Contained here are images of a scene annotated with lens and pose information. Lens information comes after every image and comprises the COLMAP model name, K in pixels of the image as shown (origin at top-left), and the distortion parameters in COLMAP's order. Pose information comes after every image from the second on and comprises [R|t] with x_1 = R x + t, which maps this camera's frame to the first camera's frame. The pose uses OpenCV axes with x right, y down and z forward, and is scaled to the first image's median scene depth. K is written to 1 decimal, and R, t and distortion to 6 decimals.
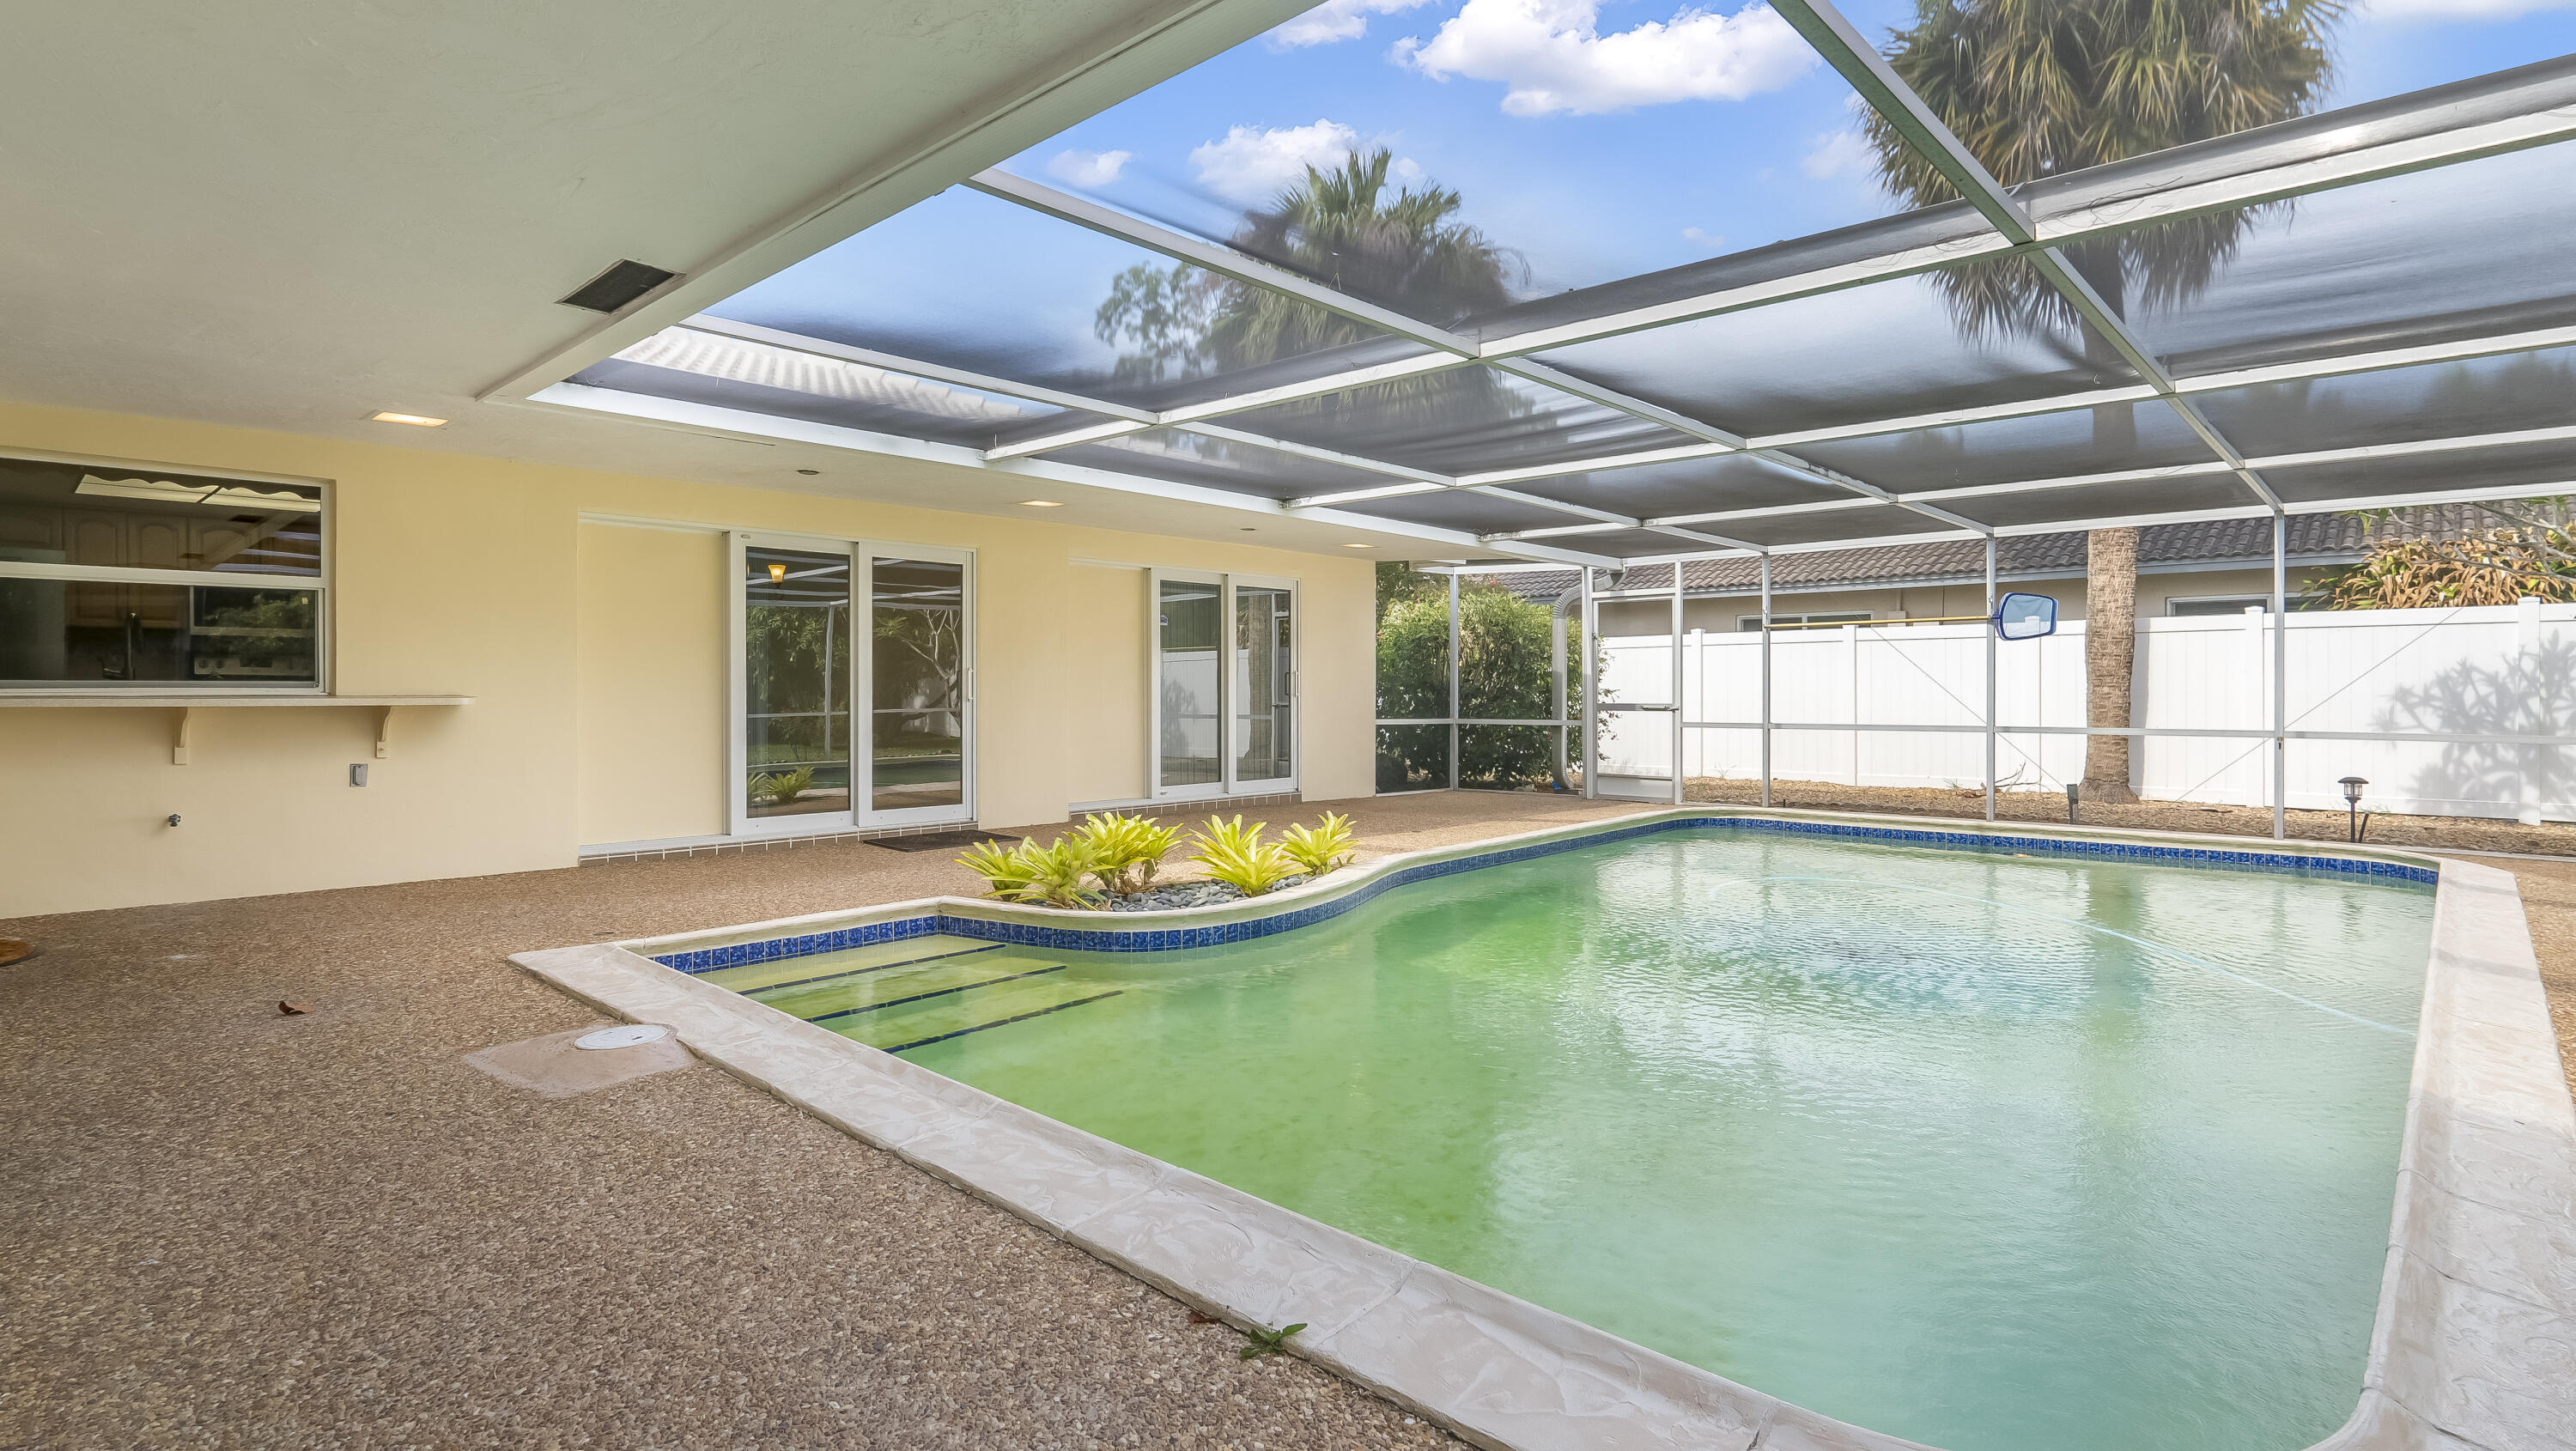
lens RADIAL K [[1261.7, 0, 1288.5], [0, 1261.7, 700.0], [0, 0, 1]] dist [-0.000896, -0.000786]
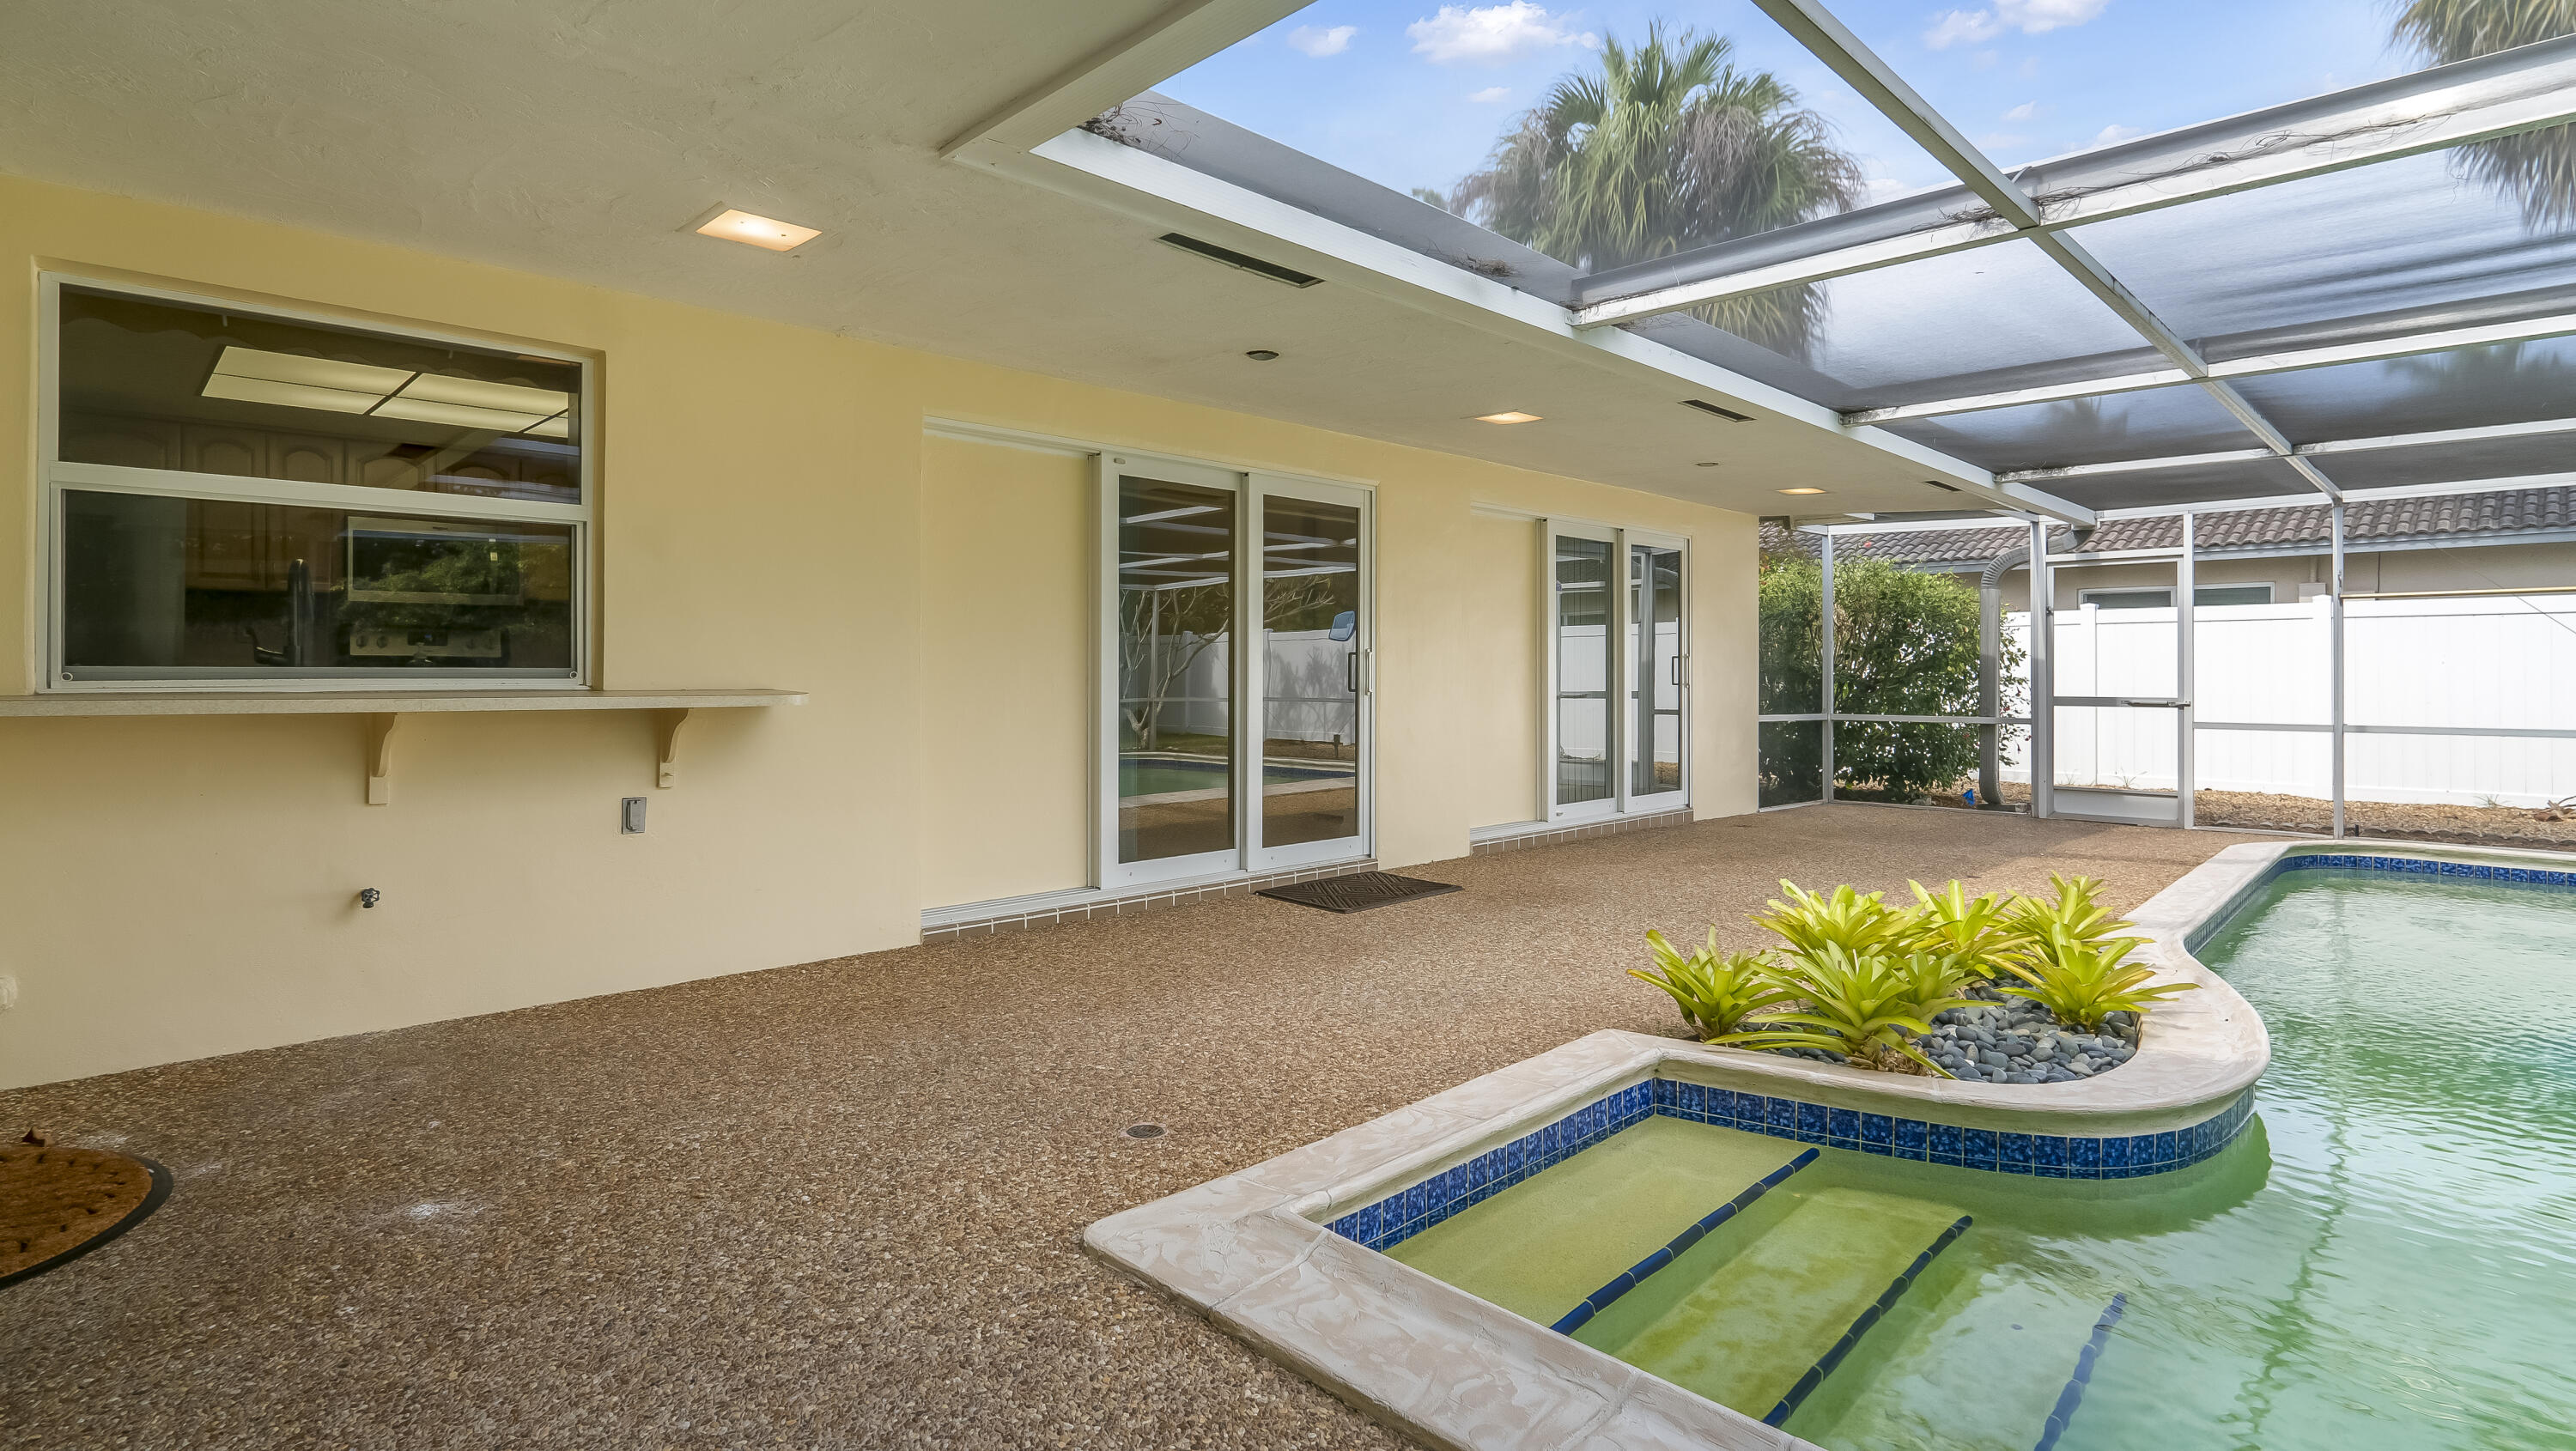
lens RADIAL K [[1246.2, 0, 1262.9], [0, 1246.2, 669.7], [0, 0, 1]] dist [-0.002643, -0.000867]
pose [[0.998979, 0.003172, -0.045061, -0.225414], [-0.003599, 0.999949, -0.009399, -0.005310], [0.045029, 0.009551, 0.998940, 0.221434]]
